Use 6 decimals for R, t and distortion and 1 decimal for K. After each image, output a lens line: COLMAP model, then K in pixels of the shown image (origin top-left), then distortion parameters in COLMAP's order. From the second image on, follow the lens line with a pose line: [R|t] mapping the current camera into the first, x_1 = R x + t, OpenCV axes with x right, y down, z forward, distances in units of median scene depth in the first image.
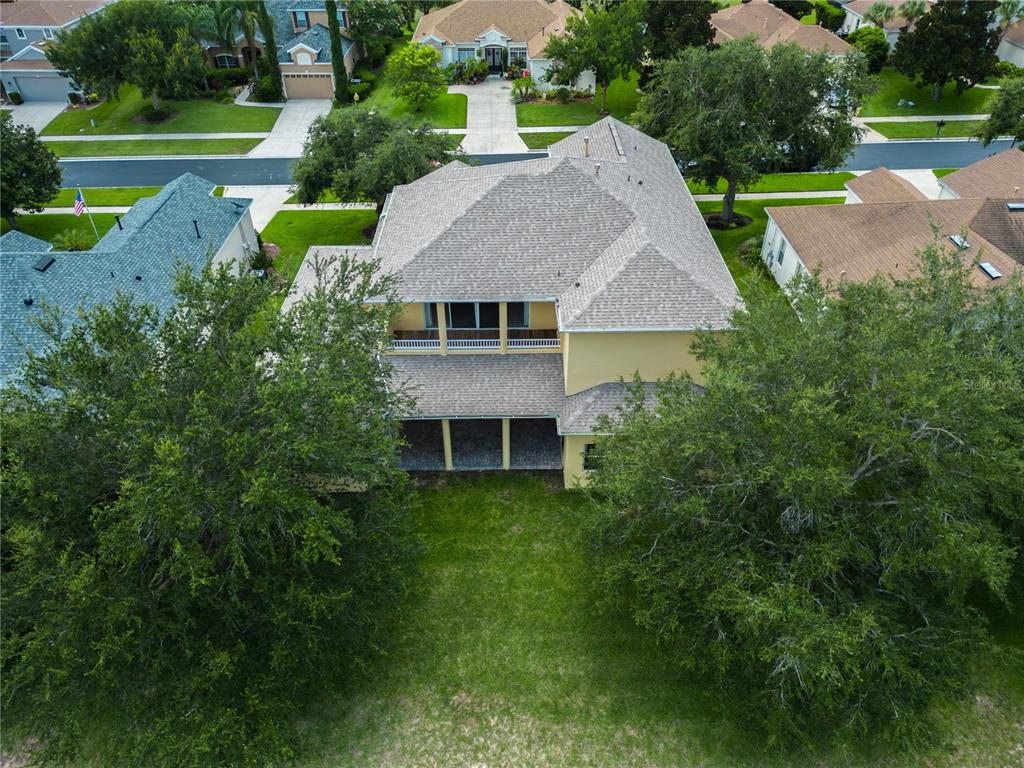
lens RADIAL K [[734.0, 0, 511.8], [0, 734.0, 377.3], [0, 0, 1]] dist [0.009315, -0.006735]
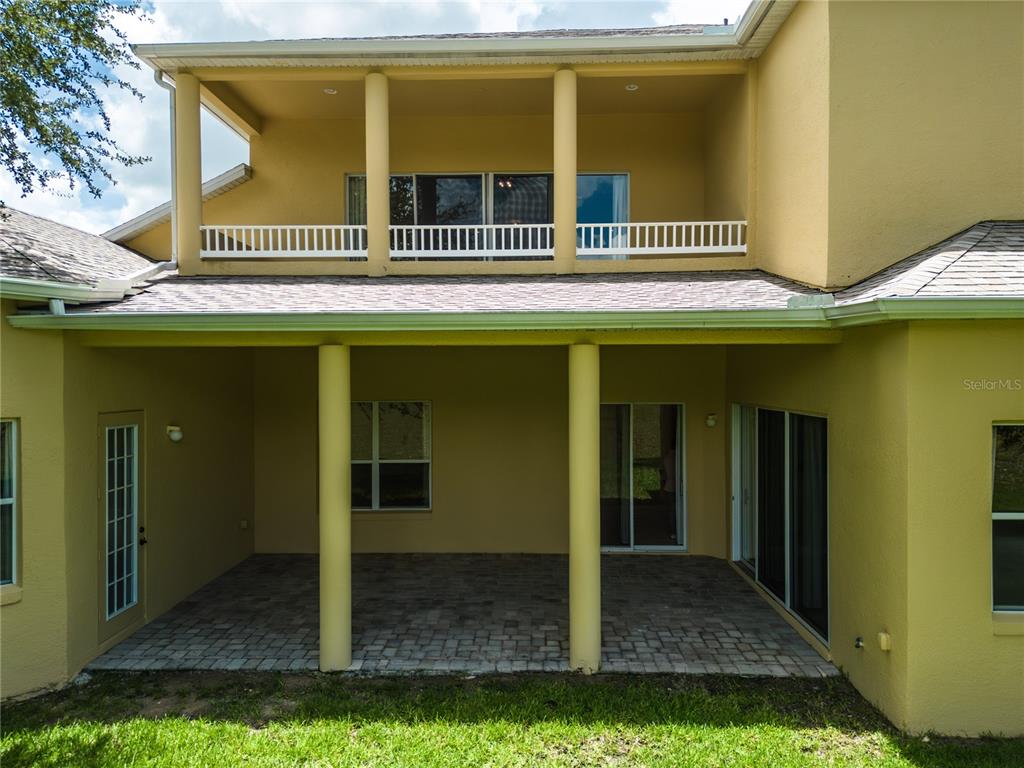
lens RADIAL K [[734.0, 0, 515.1], [0, 734.0, 385.1], [0, 0, 1]] dist [0.009315, -0.006735]
pose [[0.999428, 0.007442, -0.032978, -0.029650], [-0.025848, 0.796929, -0.603519, 0.254641], [0.021789, 0.604027, 0.796666, 1.020741]]
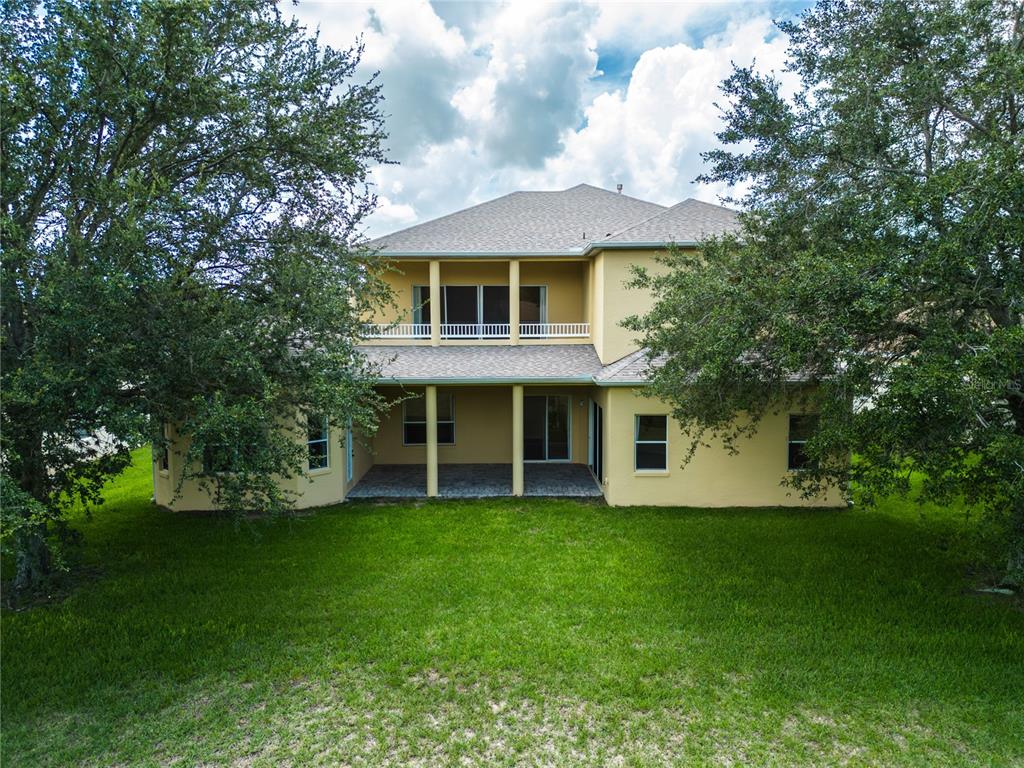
lens RADIAL K [[734.0, 0, 511.0], [0, 734.0, 383.4], [0, 0, 1]] dist [0.009315, -0.006735]
pose [[0.999975, 0.005957, -0.003889, -0.016048], [-0.007114, 0.840445, -0.541850, 0.531866], [0.000040, 0.541864, 0.840466, 0.512767]]
